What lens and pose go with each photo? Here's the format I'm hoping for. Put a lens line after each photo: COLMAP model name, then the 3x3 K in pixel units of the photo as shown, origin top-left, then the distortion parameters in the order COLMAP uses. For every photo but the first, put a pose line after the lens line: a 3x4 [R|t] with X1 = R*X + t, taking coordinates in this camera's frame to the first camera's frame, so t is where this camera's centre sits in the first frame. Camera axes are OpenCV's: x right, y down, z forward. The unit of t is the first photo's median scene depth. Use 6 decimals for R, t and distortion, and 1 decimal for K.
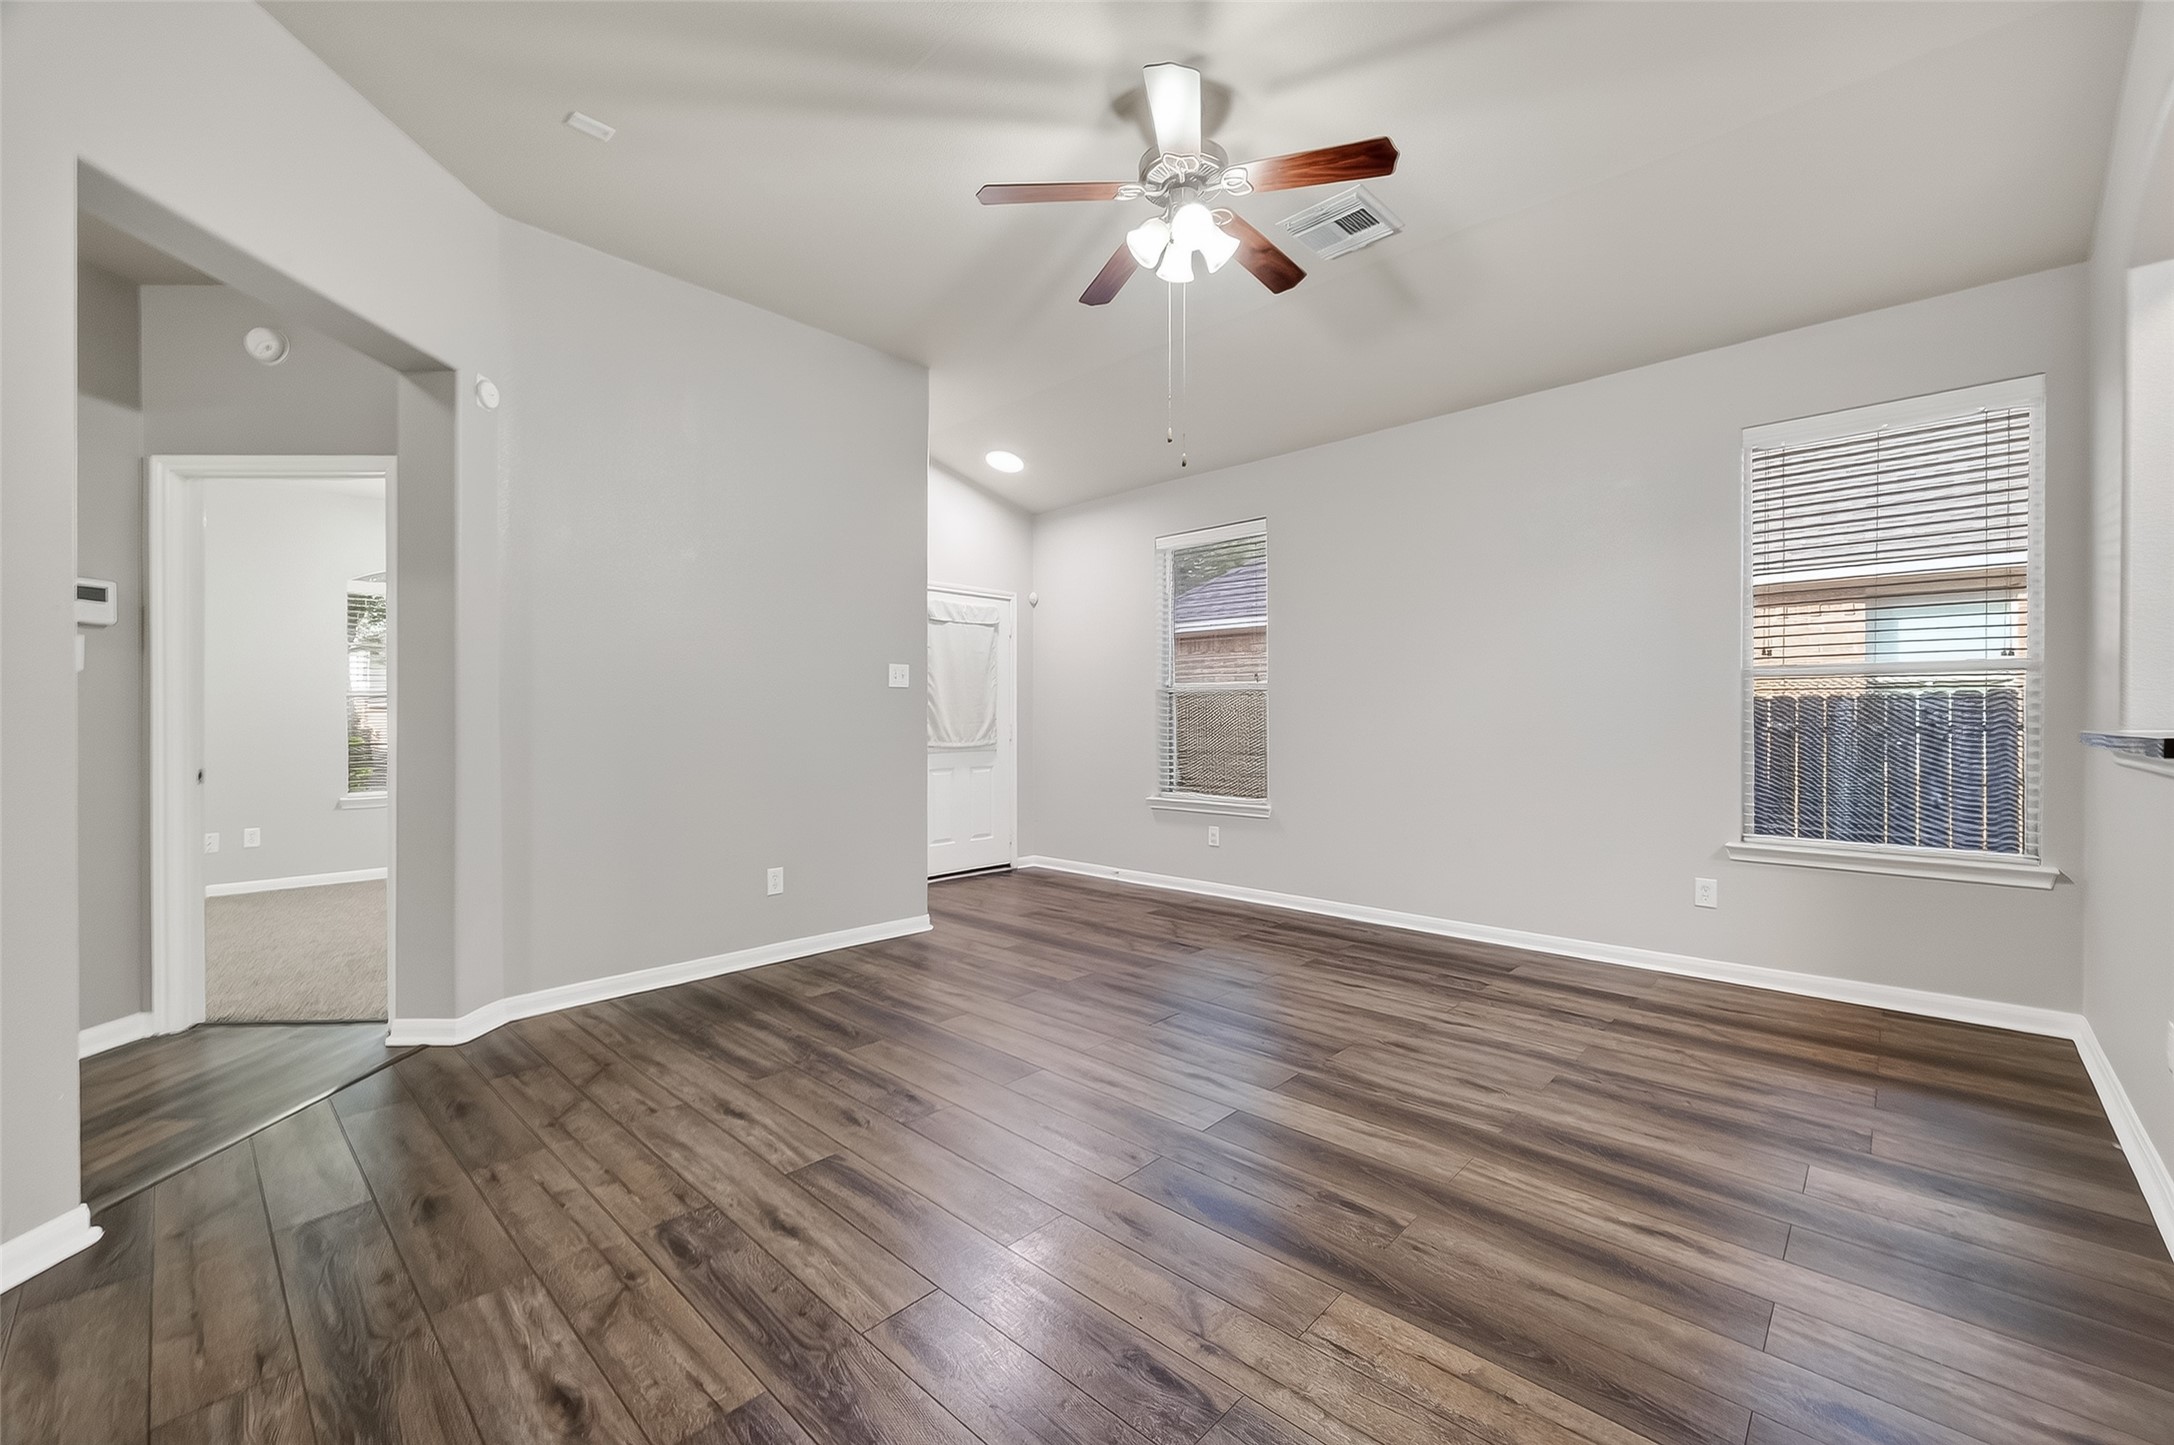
lens RADIAL K [[881.7, 0, 1053.6], [0, 881.7, 746.2], [0, 0, 1]] dist [-0.002221, -0.000190]
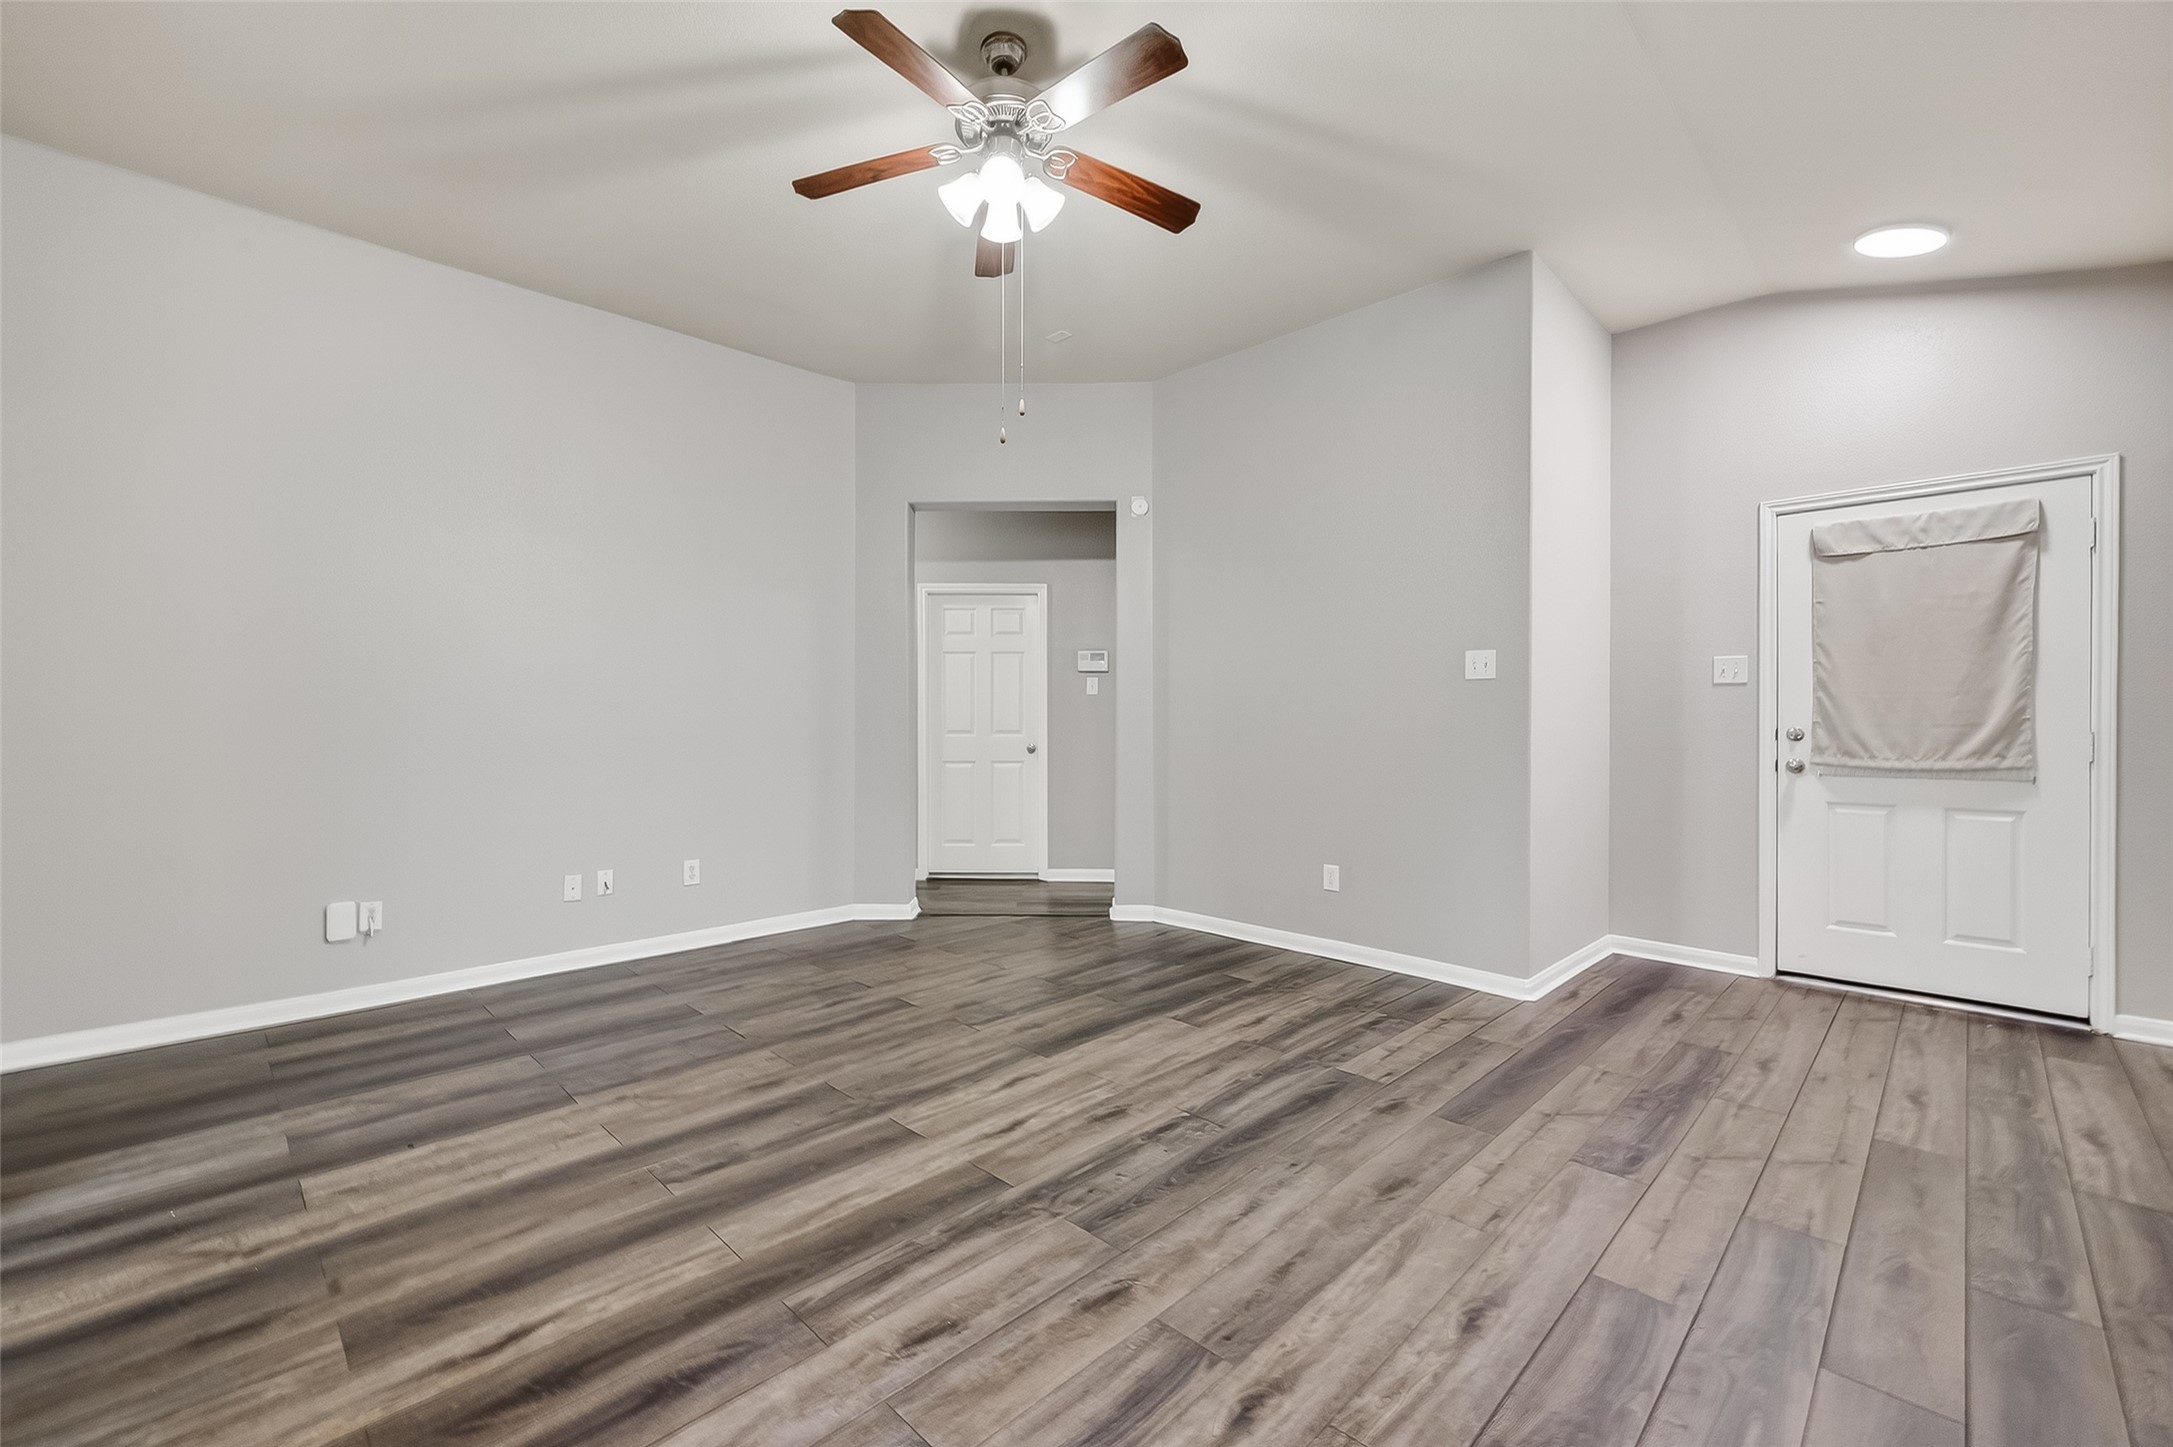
lens RADIAL K [[881.3, 0, 1081.4], [0, 881.3, 735.8], [0, 0, 1]] dist [-0.002221, -0.000190]
pose [[-0.007172, 0.022230, -0.999727, 0.891653], [-0.030921, 0.999270, 0.022442, -0.031672], [0.999496, 0.031073, -0.006480, 0.910454]]
